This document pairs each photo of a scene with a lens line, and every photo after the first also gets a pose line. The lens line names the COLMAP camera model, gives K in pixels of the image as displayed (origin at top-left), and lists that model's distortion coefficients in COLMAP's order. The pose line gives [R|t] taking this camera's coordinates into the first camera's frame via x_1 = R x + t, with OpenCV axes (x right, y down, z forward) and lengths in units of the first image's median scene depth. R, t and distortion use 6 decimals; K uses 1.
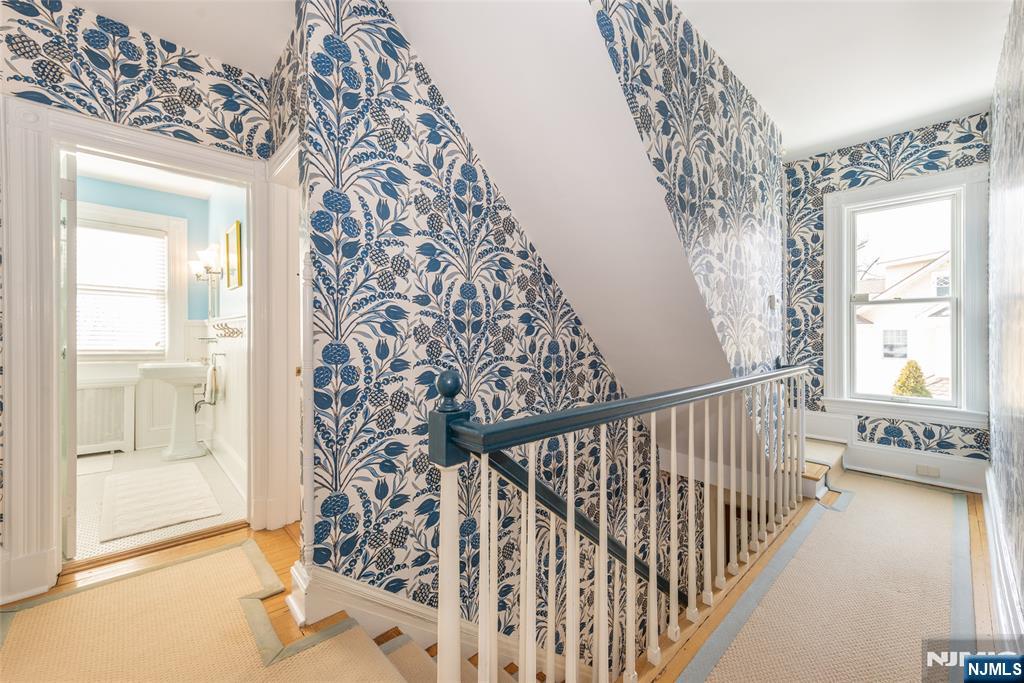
lens RADIAL K [[406.3, 0, 513.5], [0, 406.3, 337.2], [0, 0, 1]] dist [0.014926, -0.001292]
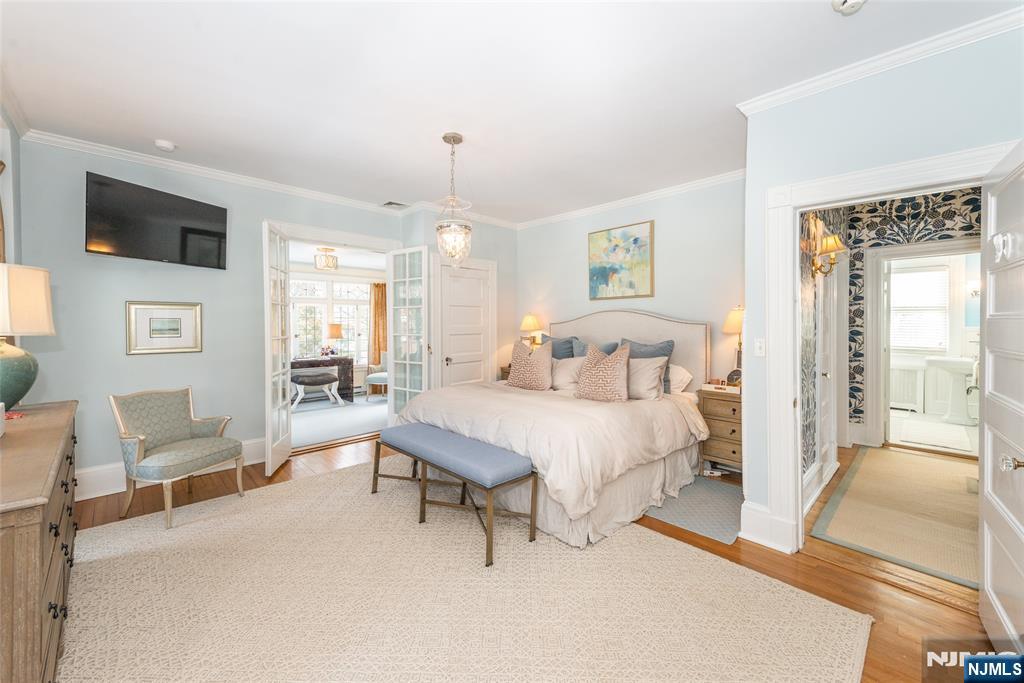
lens RADIAL K [[406.3, 0, 515.2], [0, 406.3, 331.8], [0, 0, 1]] dist [0.014926, -0.001292]
pose [[0.019257, 0.004456, -0.999805, 0.630195], [-0.001944, 0.999988, 0.004419, -0.034737], [0.999813, 0.001858, 0.019265, -0.600483]]
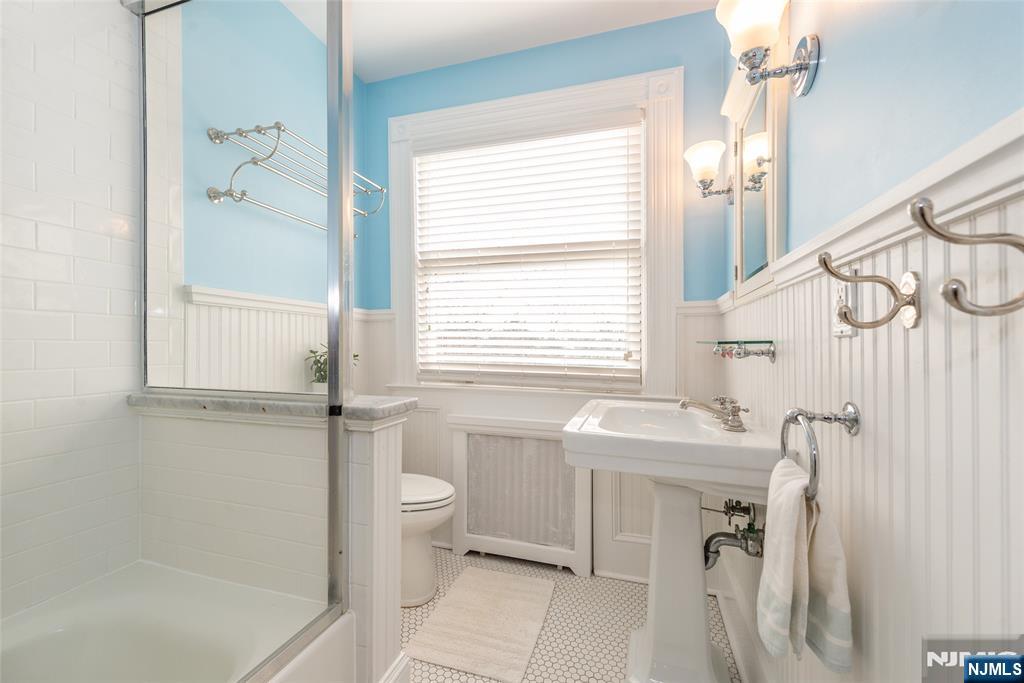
lens RADIAL K [[406.3, 0, 510.9], [0, 406.3, 344.2], [0, 0, 1]] dist [0.014926, -0.001292]
pose [[0.500835, -0.003674, -0.865535, -0.570212], [-0.005078, 0.999961, -0.007183, 0.006639], [0.865528, 0.007993, 0.500797, 0.699097]]
